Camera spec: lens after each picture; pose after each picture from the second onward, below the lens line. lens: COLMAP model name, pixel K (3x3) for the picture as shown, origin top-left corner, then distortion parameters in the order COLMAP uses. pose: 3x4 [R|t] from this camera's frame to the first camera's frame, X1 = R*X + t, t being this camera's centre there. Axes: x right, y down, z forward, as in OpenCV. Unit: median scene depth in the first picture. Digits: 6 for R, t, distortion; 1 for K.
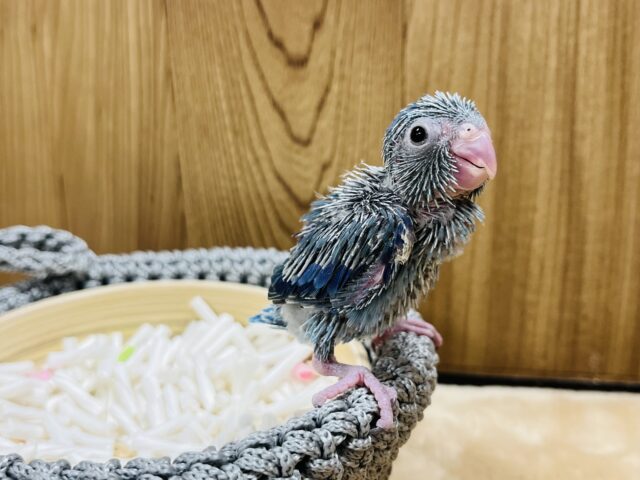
lens RADIAL K [[744.5, 0, 319.1], [0, 744.5, 239.4], [0, 0, 1]] dist [-0.002044, 0.000000]
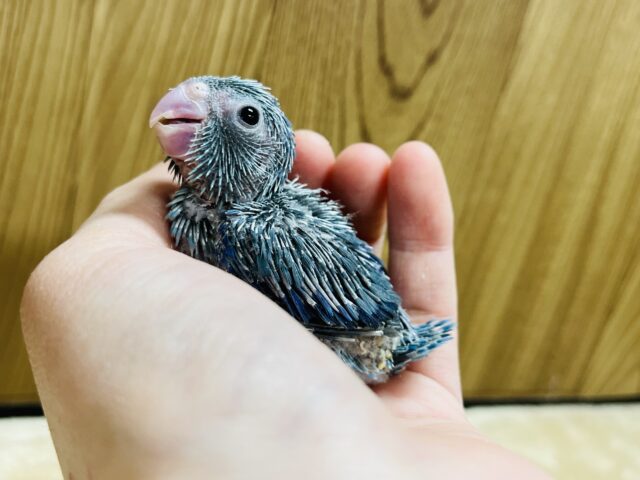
lens RADIAL K [[744.5, 0, 293.5], [0, 744.5, 249.2], [0, 0, 1]] dist [-0.002044, 0.000000]
pose [[0.835007, 0.016232, 0.550000, -0.633706], [-0.082821, 0.991885, 0.096465, -0.122889], [-0.543970, -0.126100, 0.829575, 0.276694]]
